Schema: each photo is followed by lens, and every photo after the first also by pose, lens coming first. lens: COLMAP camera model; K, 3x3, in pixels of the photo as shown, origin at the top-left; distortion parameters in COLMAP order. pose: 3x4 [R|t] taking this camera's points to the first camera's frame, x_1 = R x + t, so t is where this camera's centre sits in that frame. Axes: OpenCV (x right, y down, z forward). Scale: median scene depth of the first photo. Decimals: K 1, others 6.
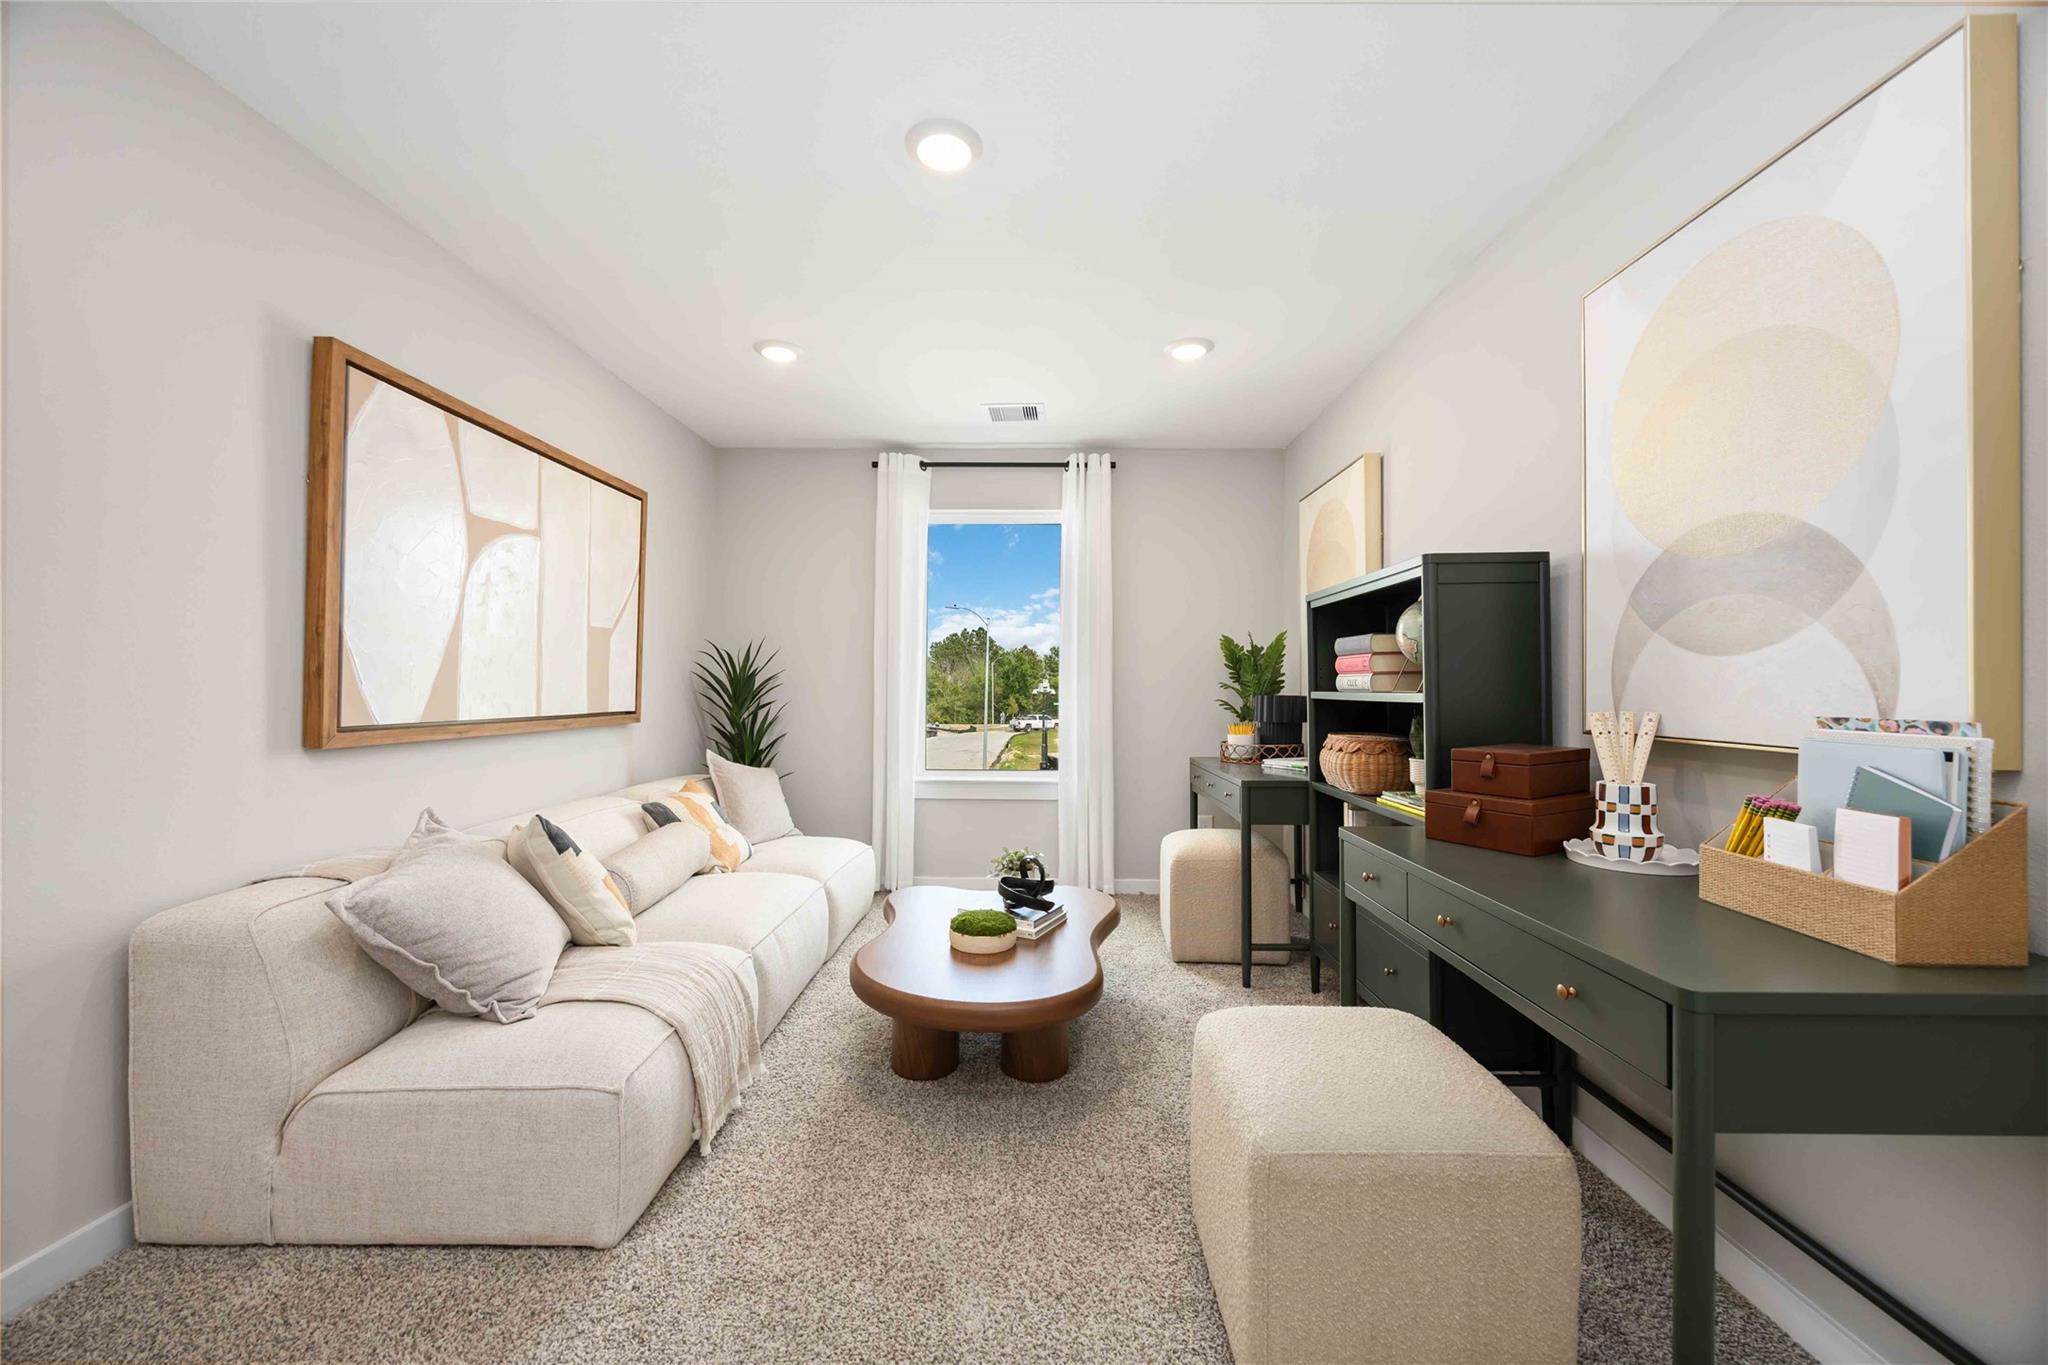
lens RADIAL K [[781.5, 0, 1024.2], [0, 781.5, 679.4], [0, 0, 1]] dist [-0.002836, 0.000105]
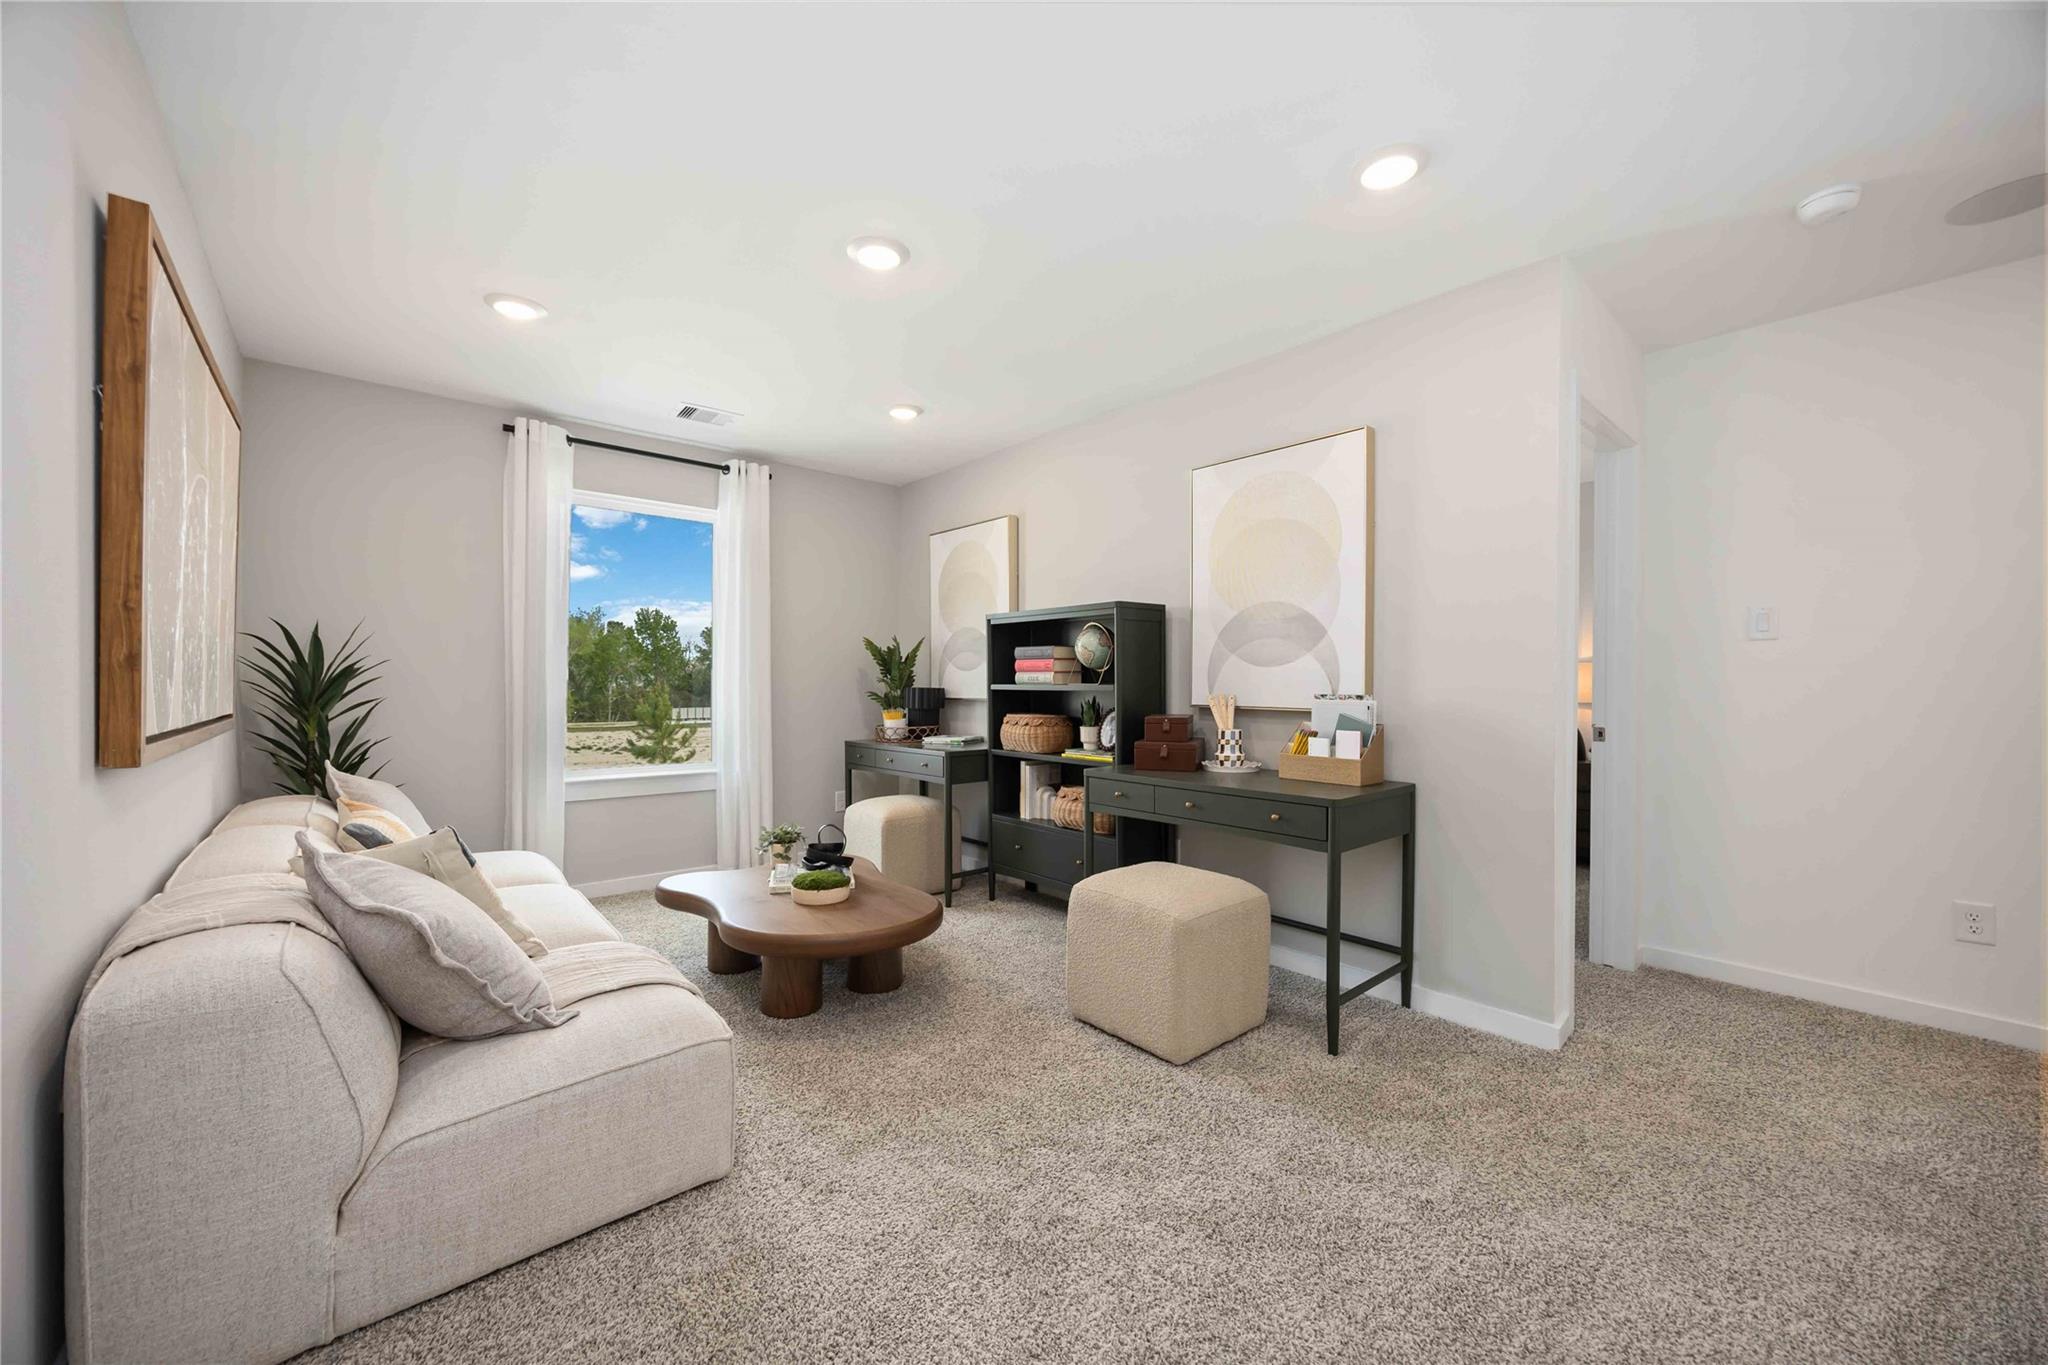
lens RADIAL K [[781.5, 0, 1025.8], [0, 781.5, 682.7], [0, 0, 1]] dist [-0.002836, 0.000105]
pose [[0.739746, -0.002103, 0.672883, -0.629544], [-0.006767, 0.999921, 0.010565, -0.003192], [-0.672852, -0.012369, 0.739674, -0.081928]]
